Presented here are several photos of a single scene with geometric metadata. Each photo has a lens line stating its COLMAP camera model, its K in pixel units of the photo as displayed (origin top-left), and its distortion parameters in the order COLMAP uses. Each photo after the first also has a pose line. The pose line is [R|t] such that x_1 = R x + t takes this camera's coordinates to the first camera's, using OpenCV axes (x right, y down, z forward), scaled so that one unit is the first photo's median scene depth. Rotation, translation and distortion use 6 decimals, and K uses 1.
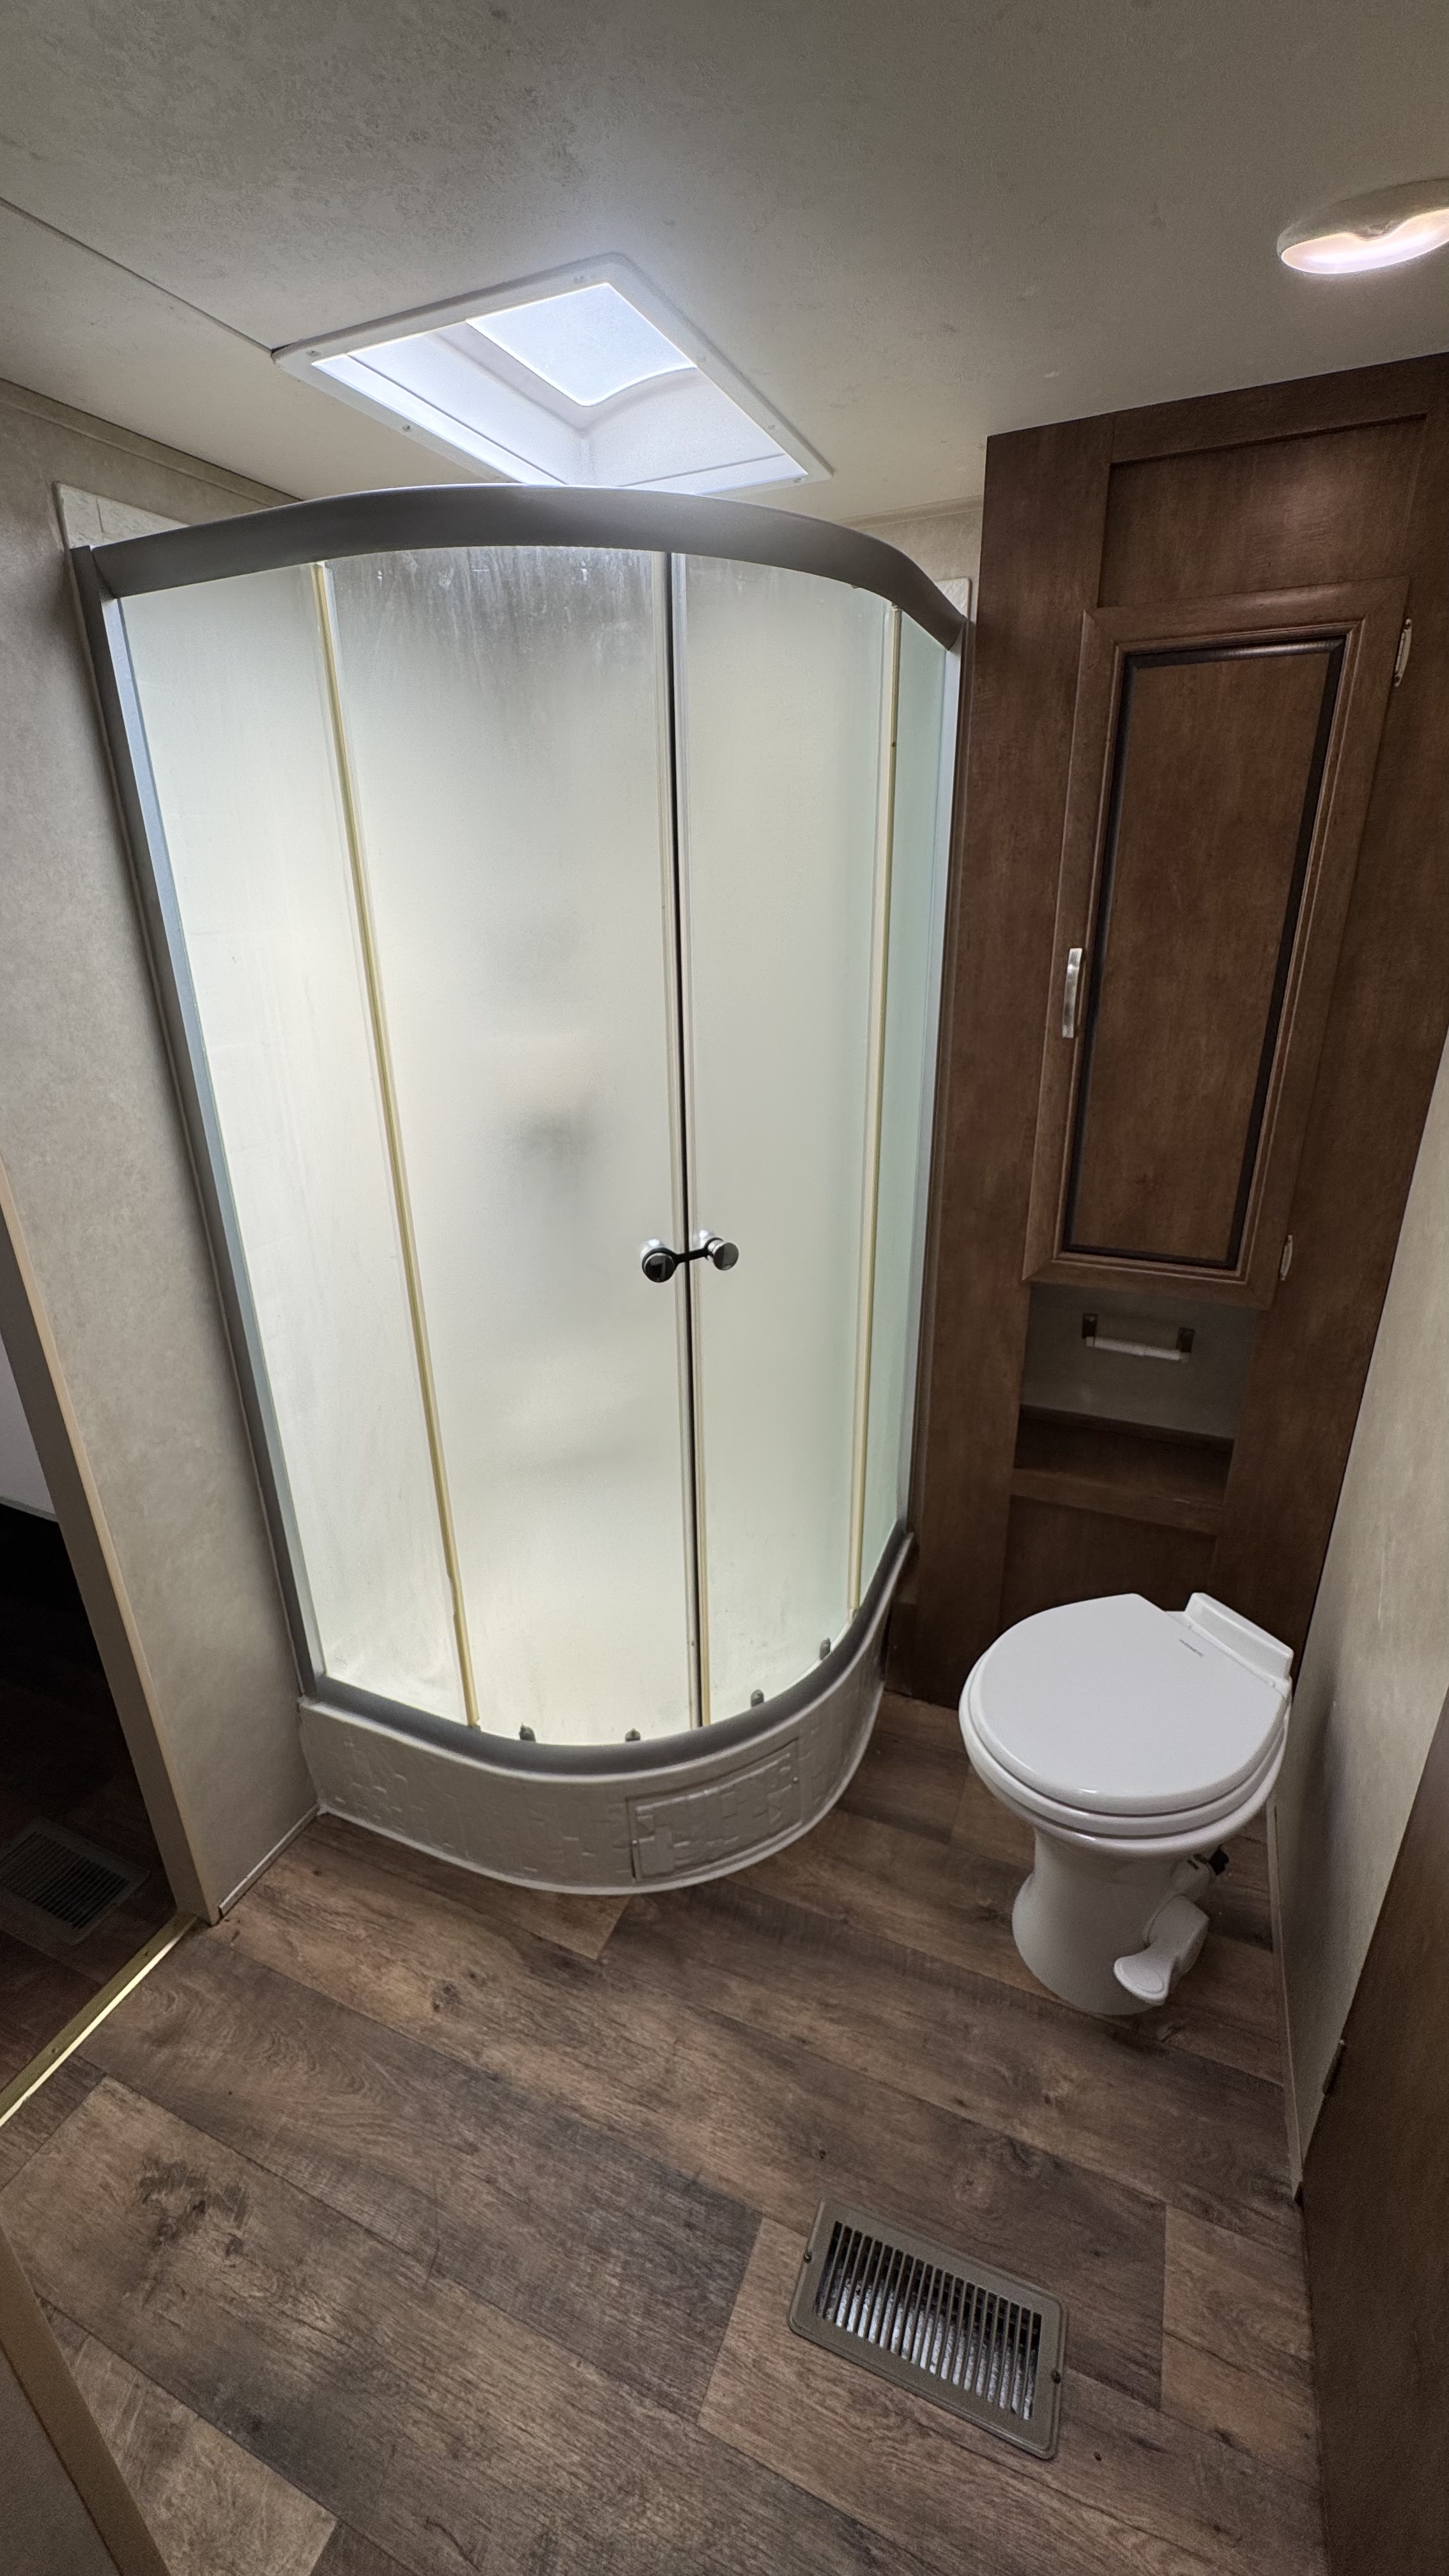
lens RADIAL K [[1023.4, 0, 726.1], [0, 1023.4, 1303.5], [0, 0, 1]] dist [0.000036, 0.000411]
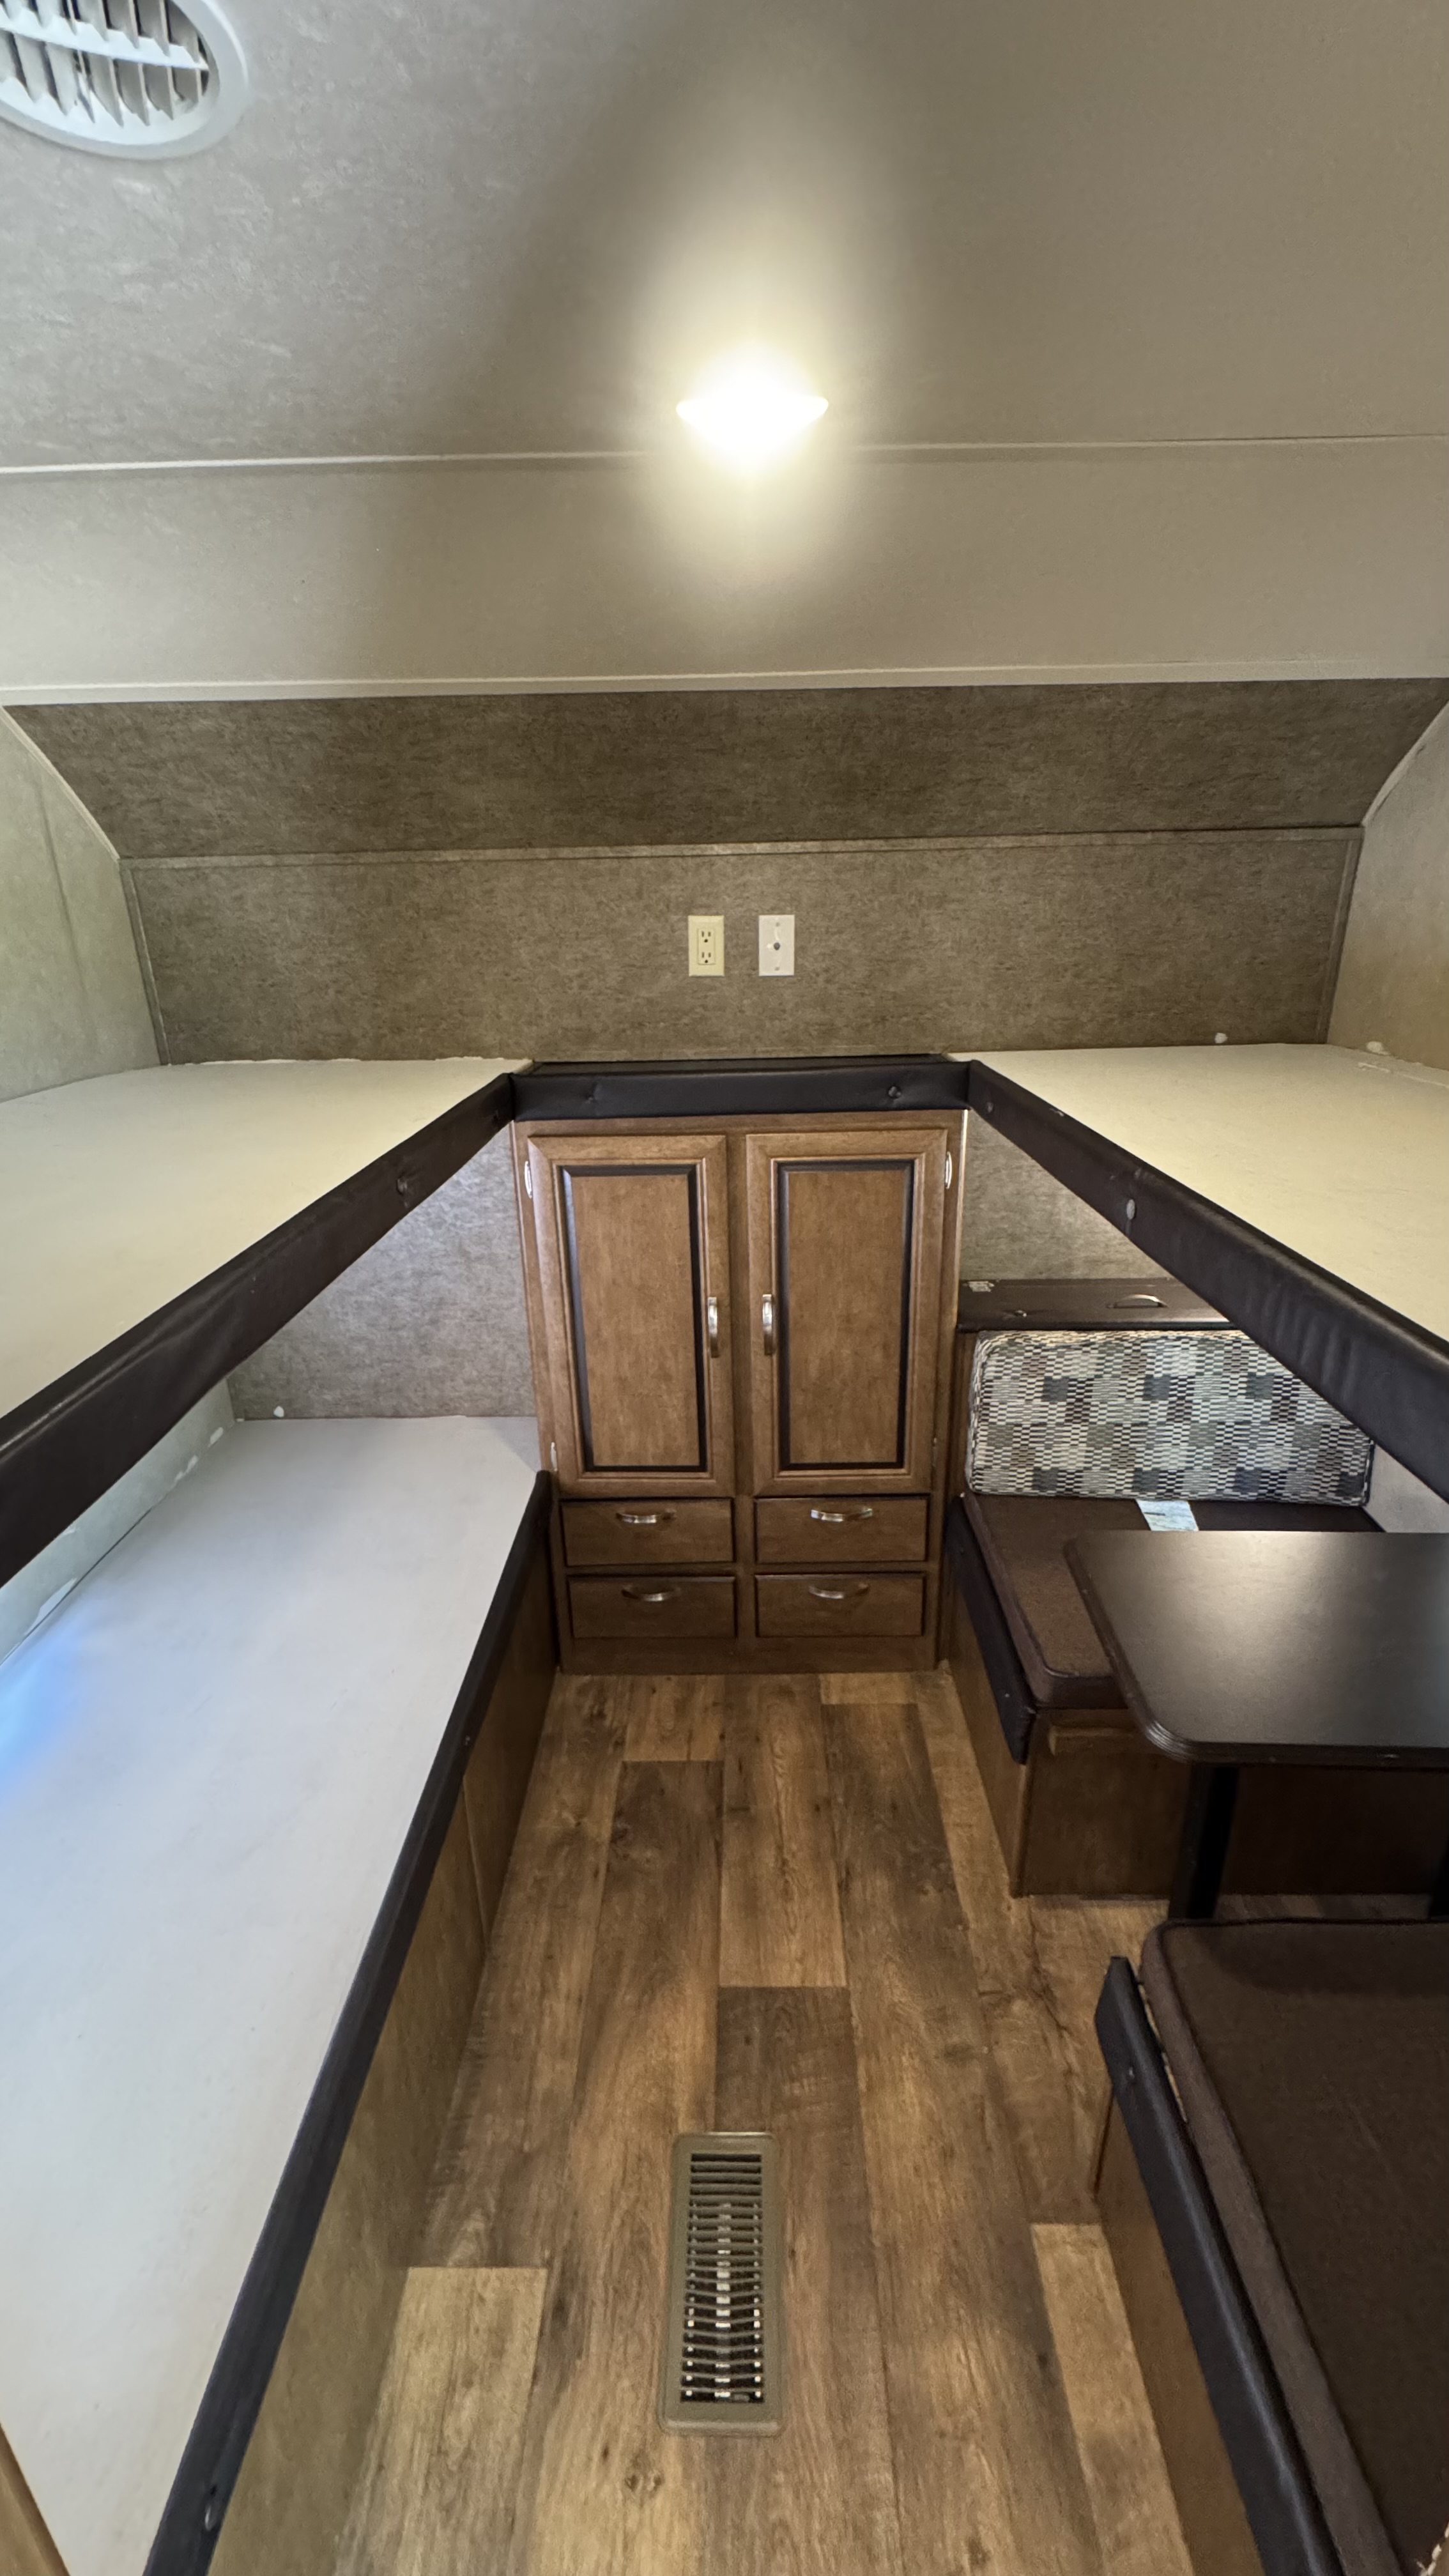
lens RADIAL K [[1023.4, 0, 733.6], [0, 1023.4, 1287.1], [0, 0, 1]] dist [0.000036, 0.000411]
pose [[-0.381012, -0.287969, 0.878580, -0.767801], [0.382122, 0.816255, 0.433255, -0.324746], [-0.841910, 0.500800, -0.200964, 0.746518]]
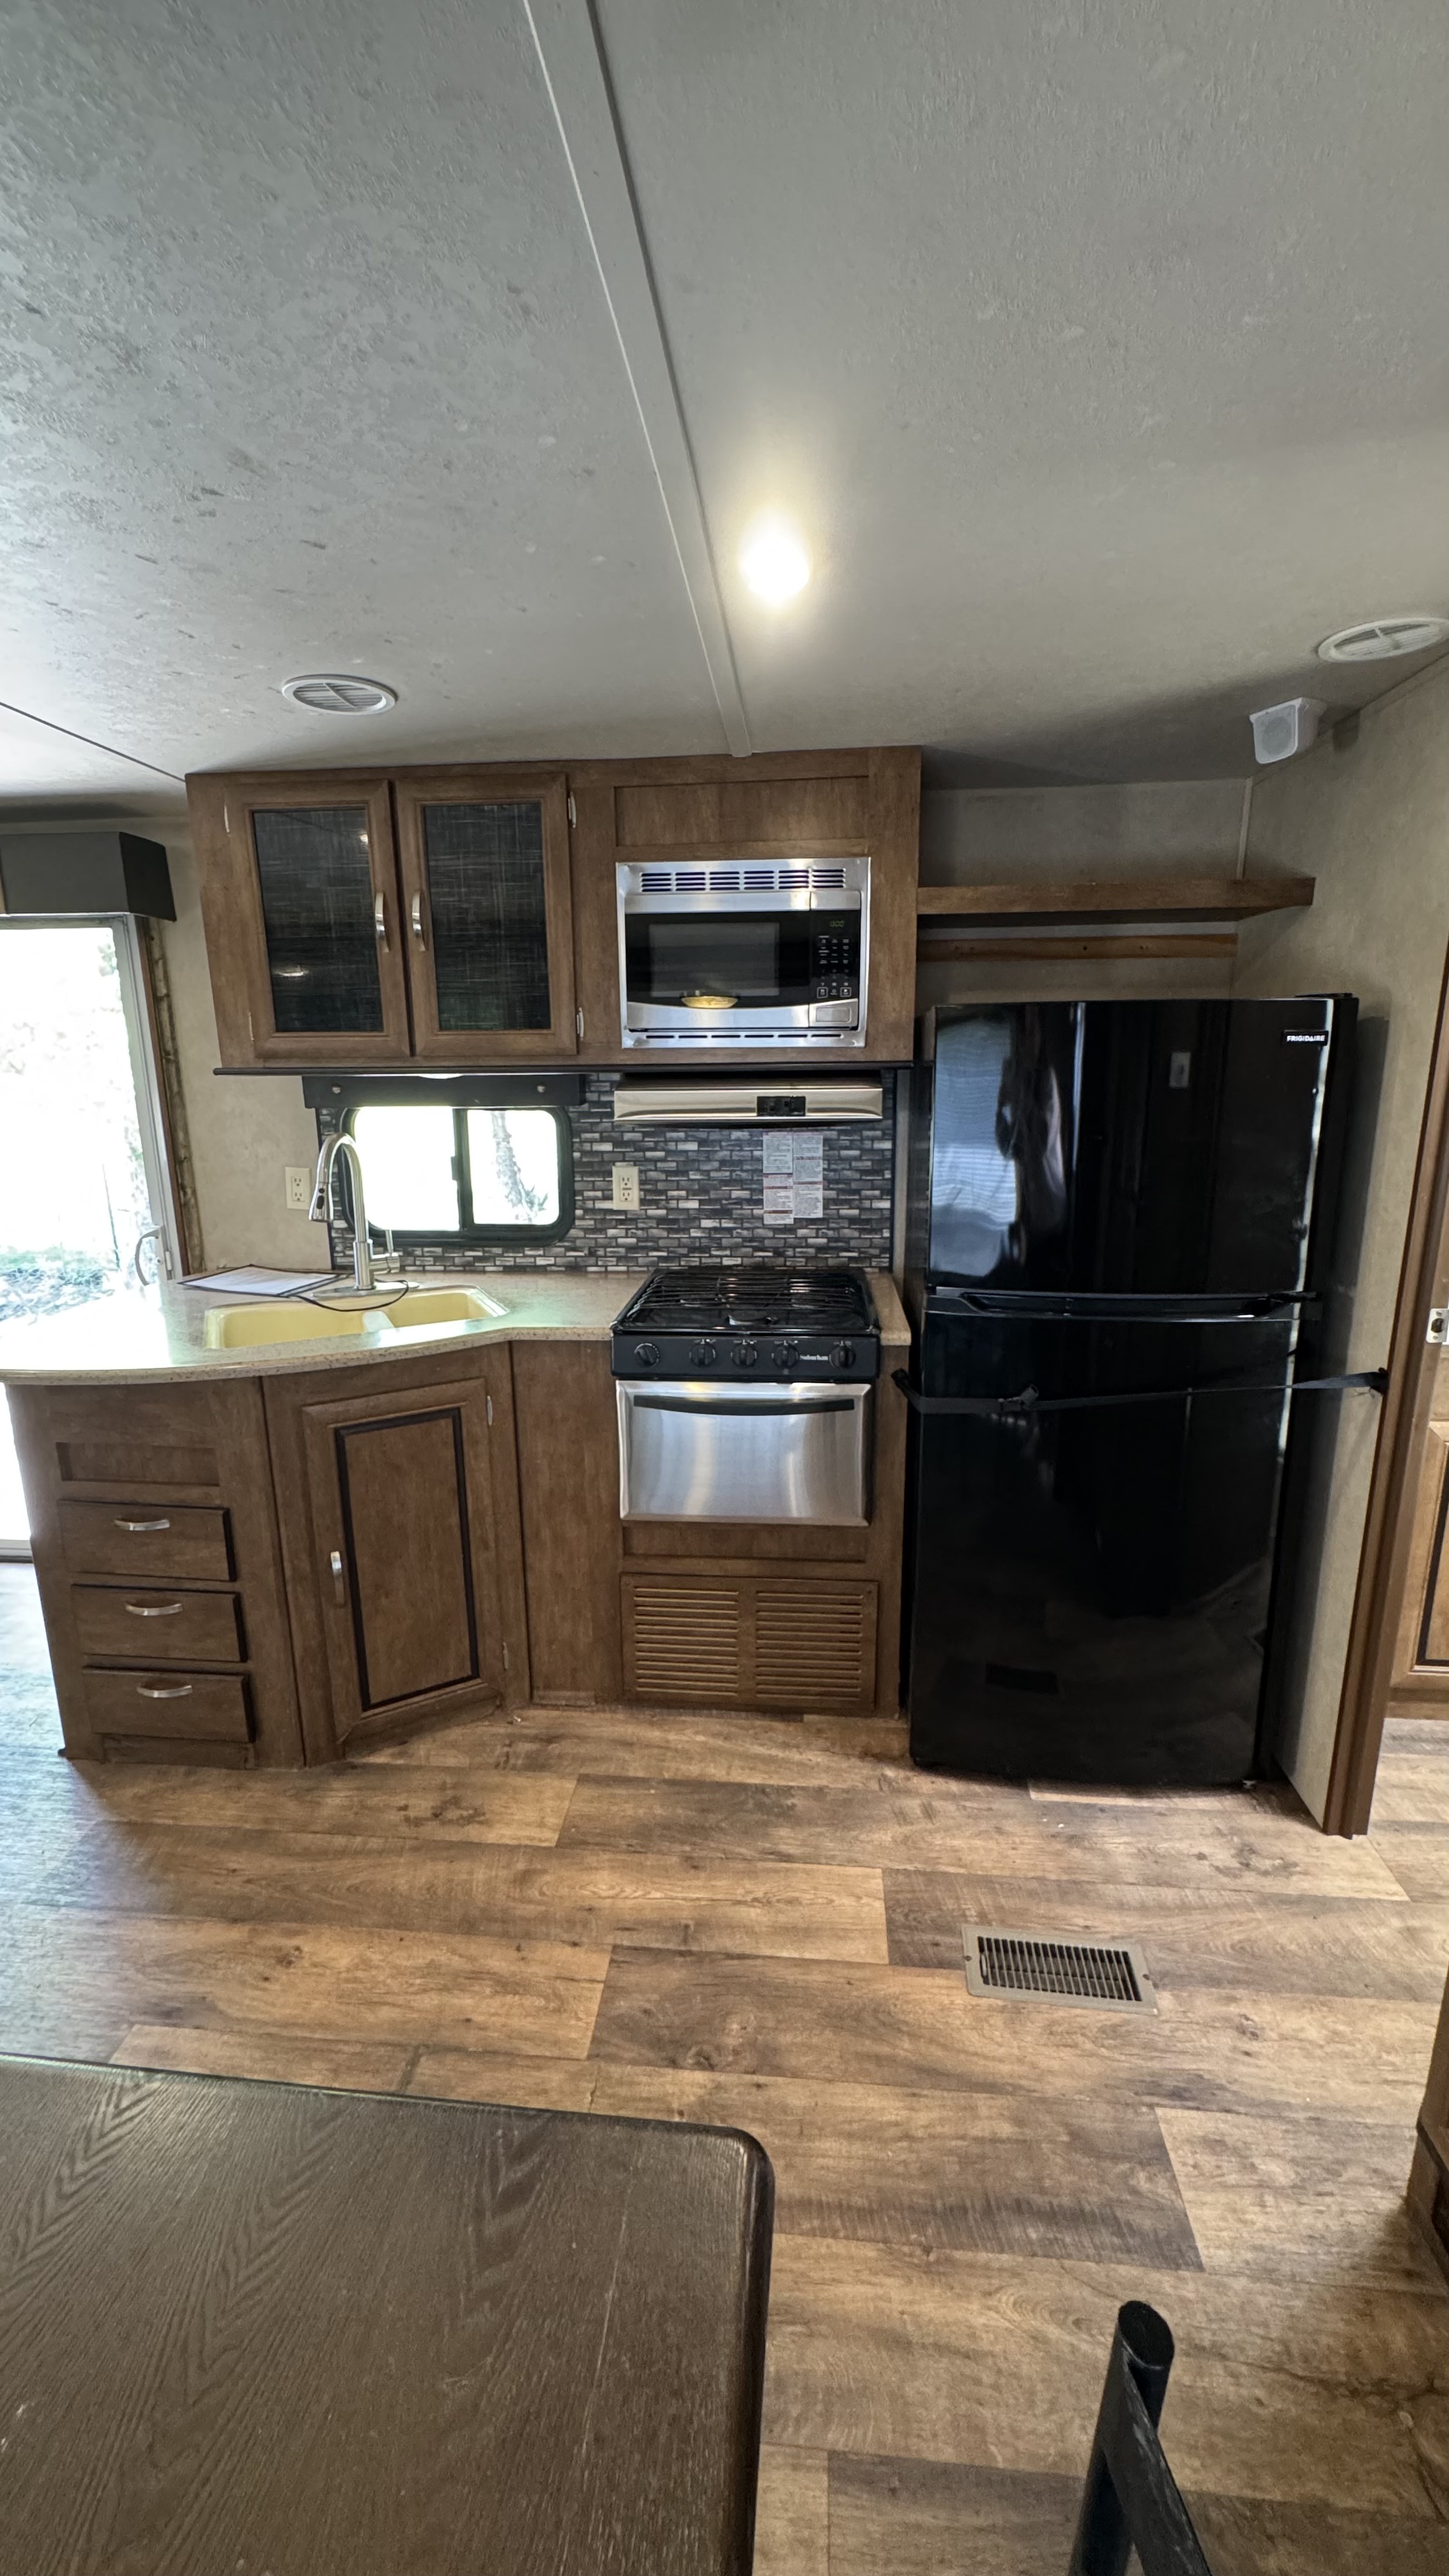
lens RADIAL K [[1023.4, 0, 715.3], [0, 1023.4, 1281.2], [0, 0, 1]] dist [0.000036, 0.000411]
pose [[-0.953909, 0.099935, -0.282966, 0.495399], [-0.084001, 0.816311, 0.571472, -0.519860], [0.288099, 0.568902, -0.770292, 1.343371]]
